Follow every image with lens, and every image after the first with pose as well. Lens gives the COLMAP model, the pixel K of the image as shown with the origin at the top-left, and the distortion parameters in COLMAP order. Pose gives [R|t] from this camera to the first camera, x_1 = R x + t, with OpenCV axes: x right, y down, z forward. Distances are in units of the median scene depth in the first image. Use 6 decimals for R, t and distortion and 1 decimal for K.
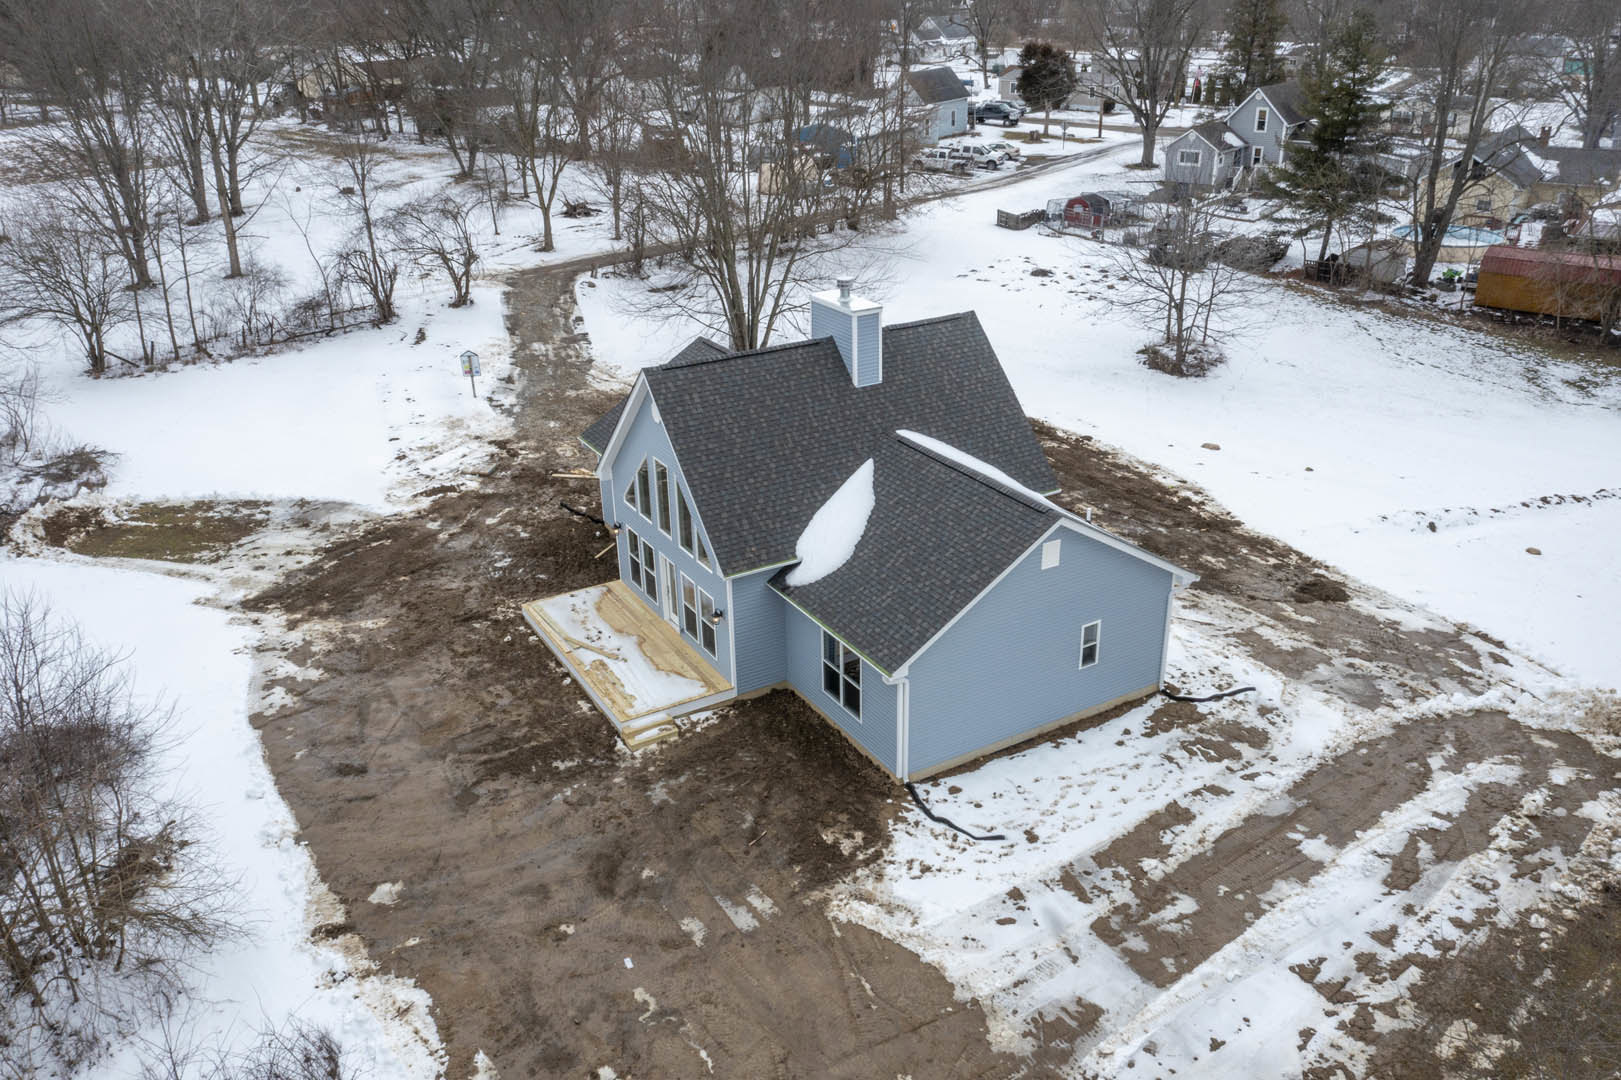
lens RADIAL K [[1268.8, 0, 810.5], [0, 1268.8, 540.0], [0, 0, 1]] dist [-0.008540, -0.003065]
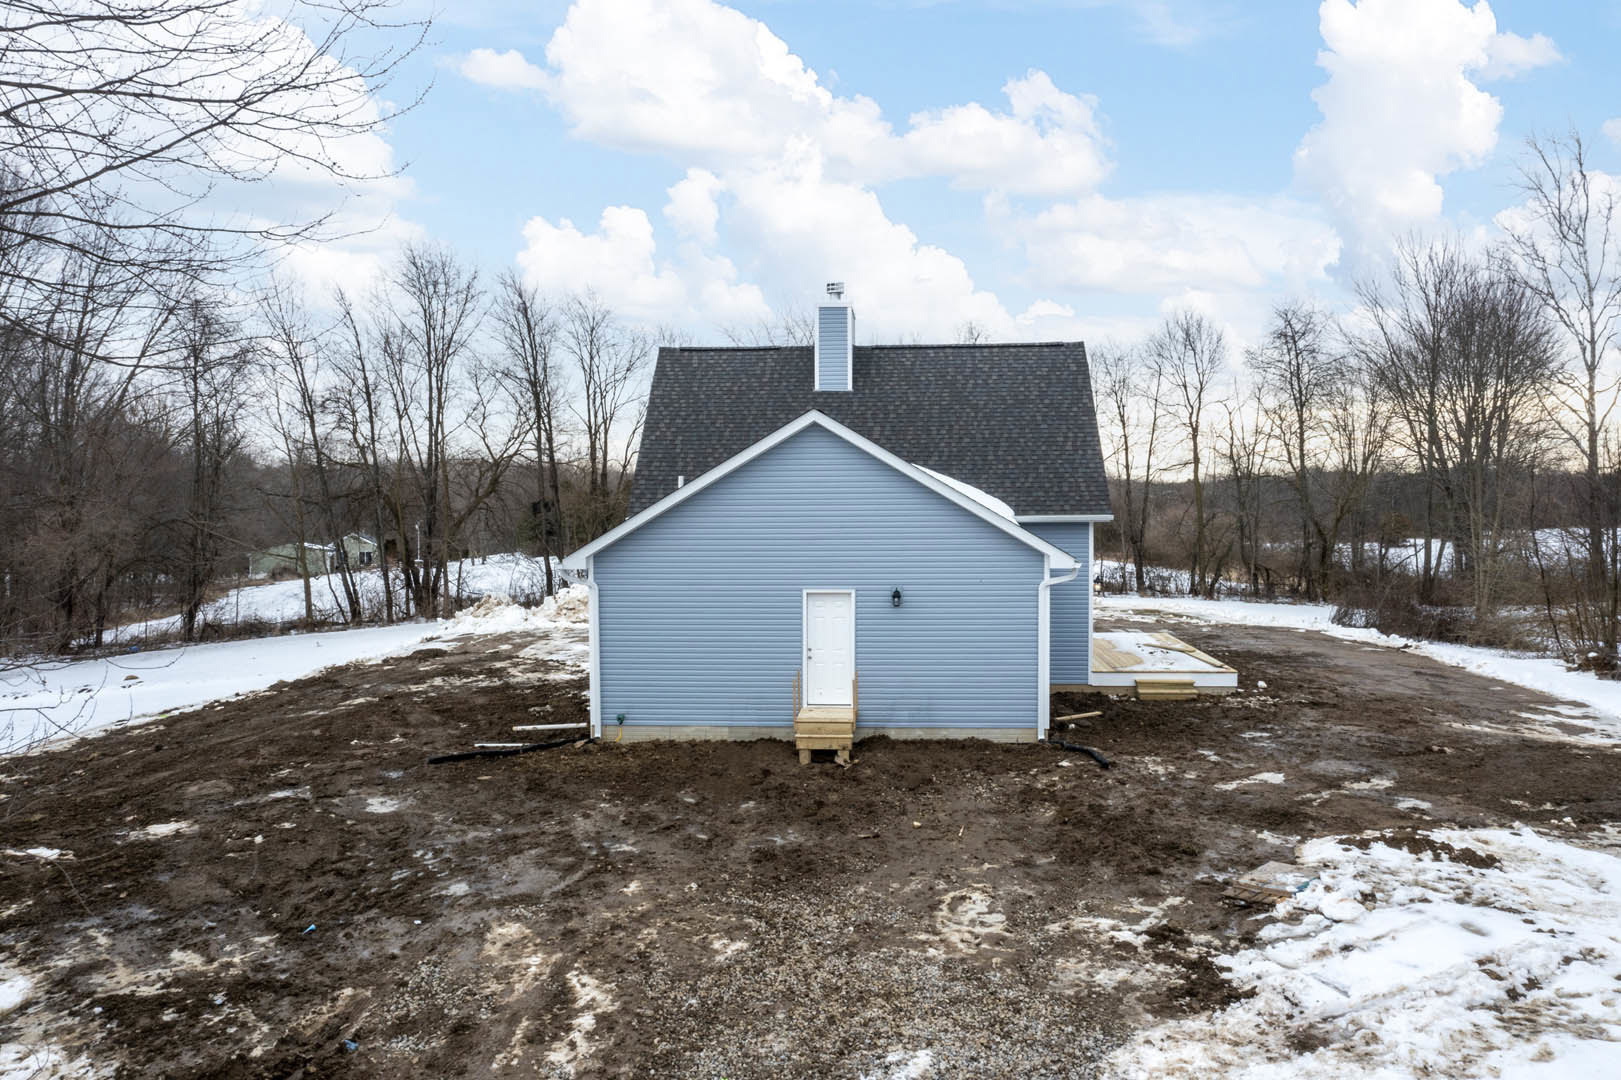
lens RADIAL K [[1268.8, 0, 810.5], [0, 1268.8, 540.0], [0, 0, 1]] dist [-0.008540, -0.003065]
pose [[-0.824442, 0.000205, 0.565946, -0.521442], [0.249995, 0.897280, 0.363855, -0.413241], [-0.507738, 0.441461, -0.739807, 1.934561]]
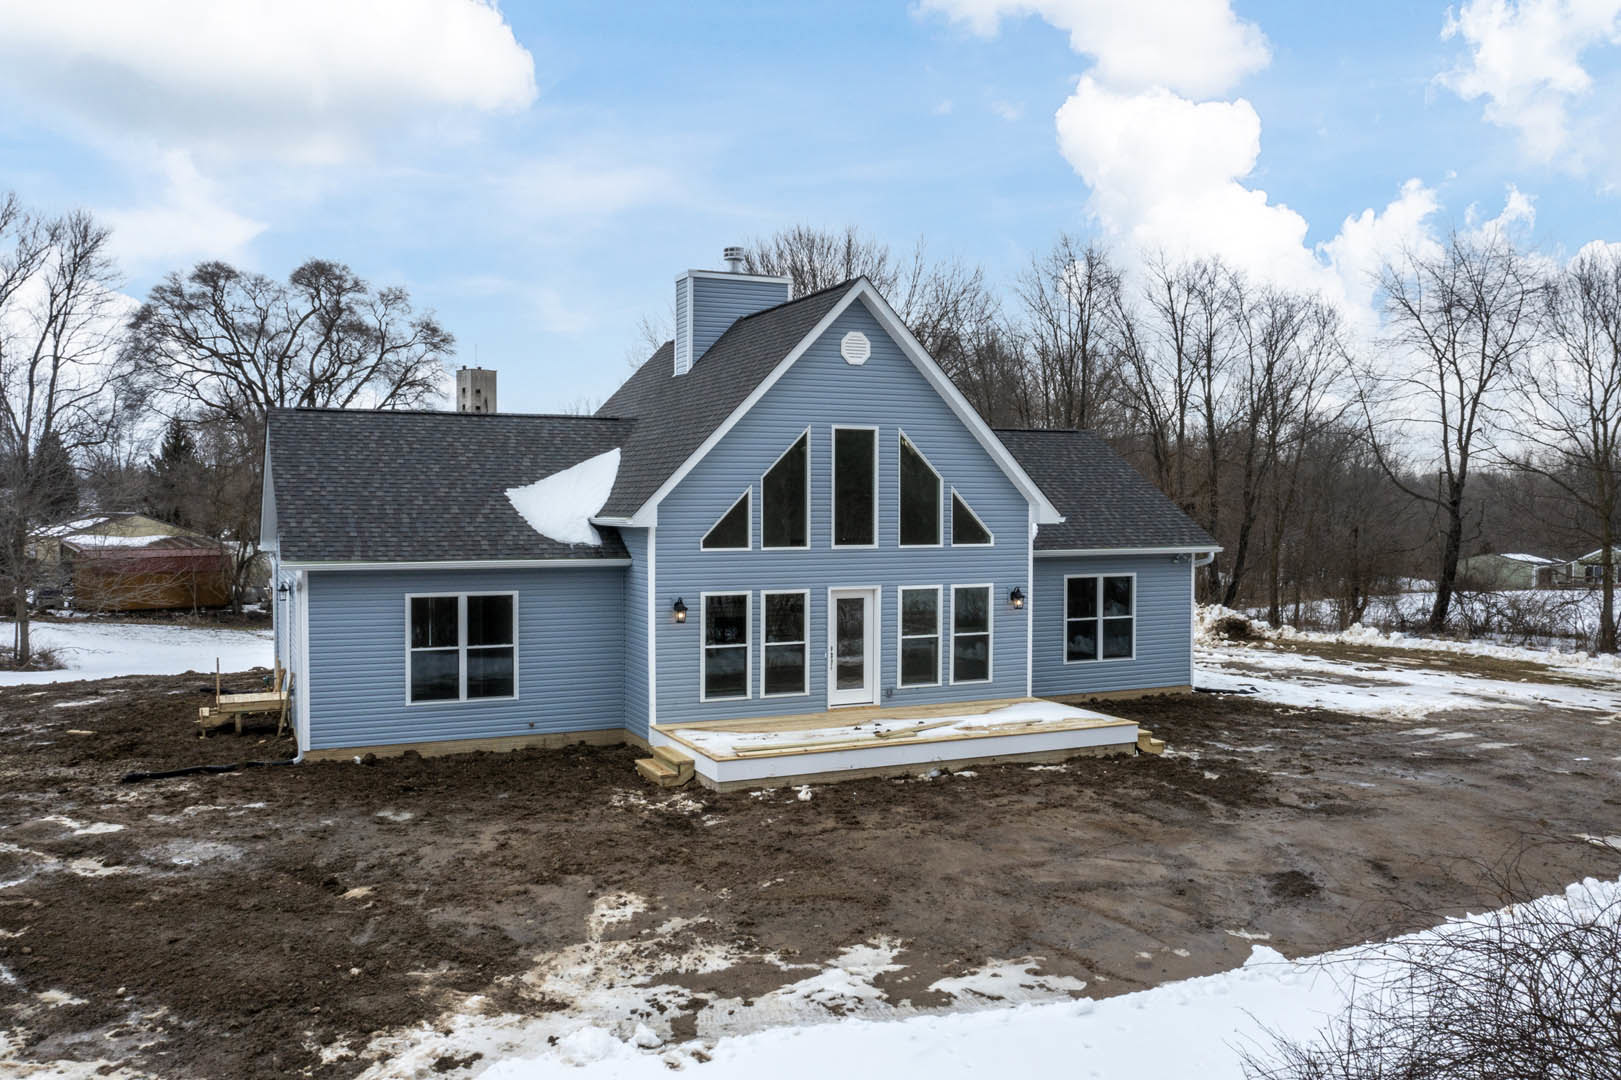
lens RADIAL K [[1288.7, 0, 810.5], [0, 1288.7, 540.0], [0, 0, 1]] dist [-0.031824, 0.007645]
pose [[0.110353, -0.013549, 0.993800, -0.841171], [0.407378, 0.912671, -0.032793, 0.005068], [-0.906568, 0.408471, 0.106235, 1.038754]]
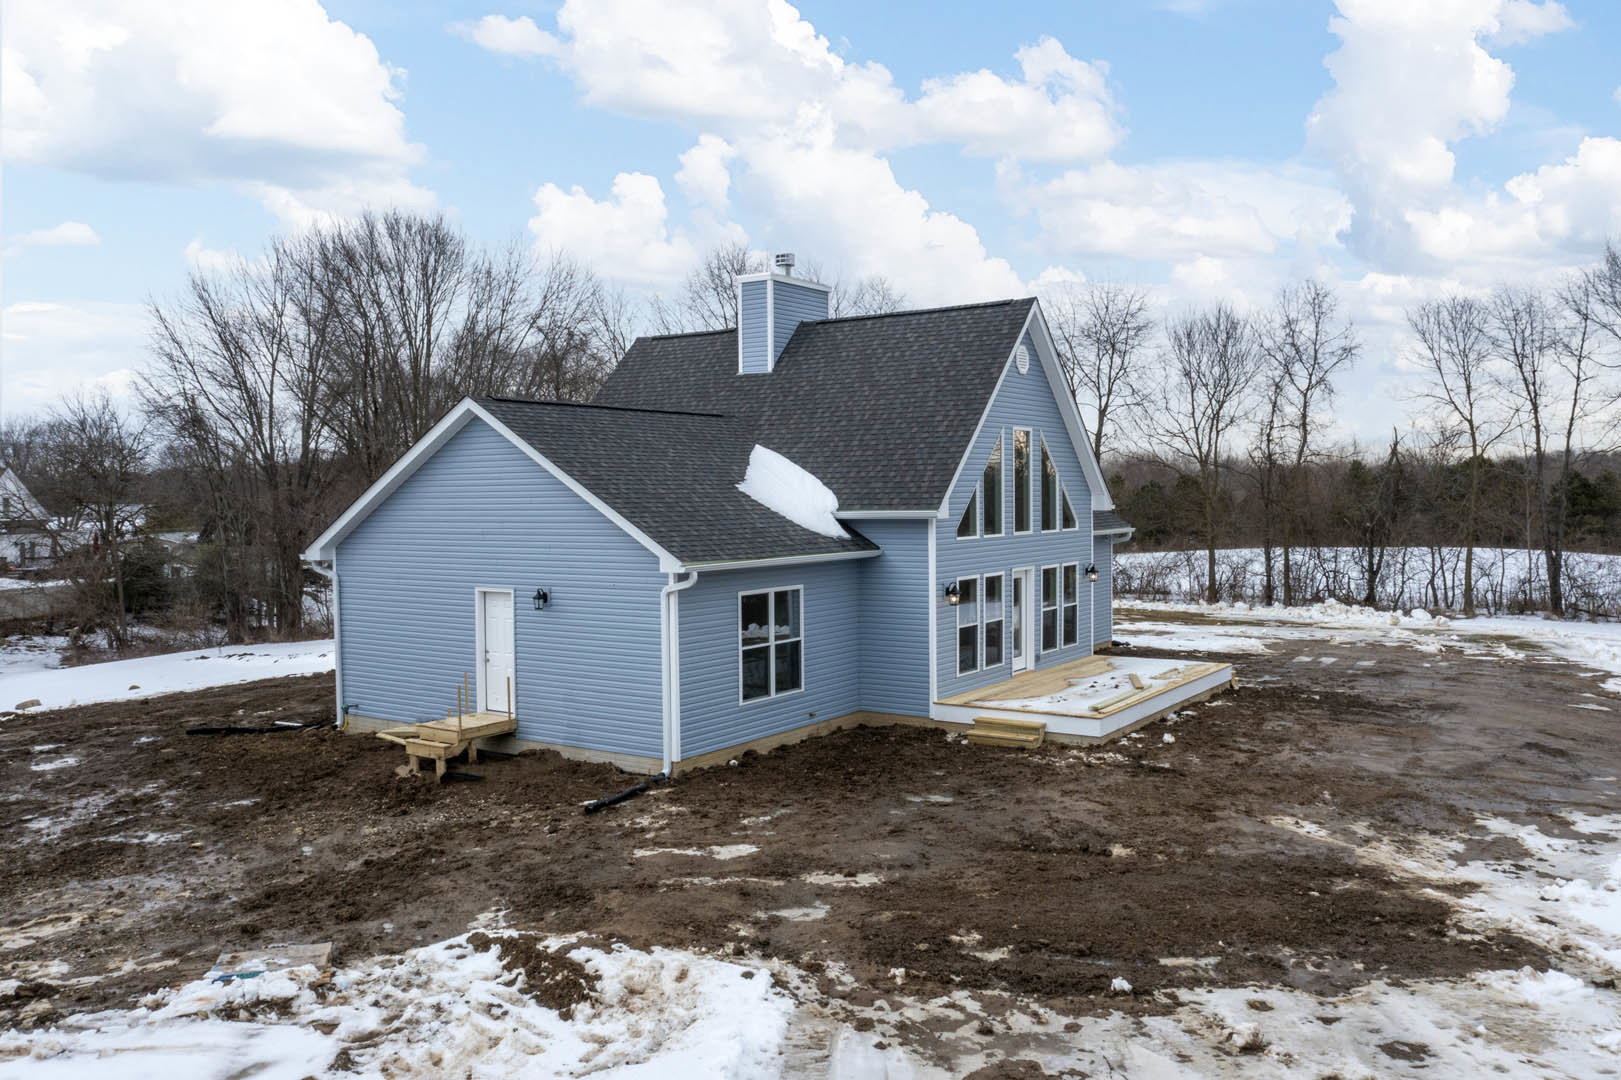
lens RADIAL K [[1268.8, 0, 810.5], [0, 1268.8, 540.0], [0, 0, 1]] dist [-0.008540, -0.003065]
pose [[-0.421651, -0.011567, 0.906684, -0.804456], [0.388289, 0.901299, 0.192071, -0.210423], [-0.819416, 0.433043, -0.375542, 1.512164]]
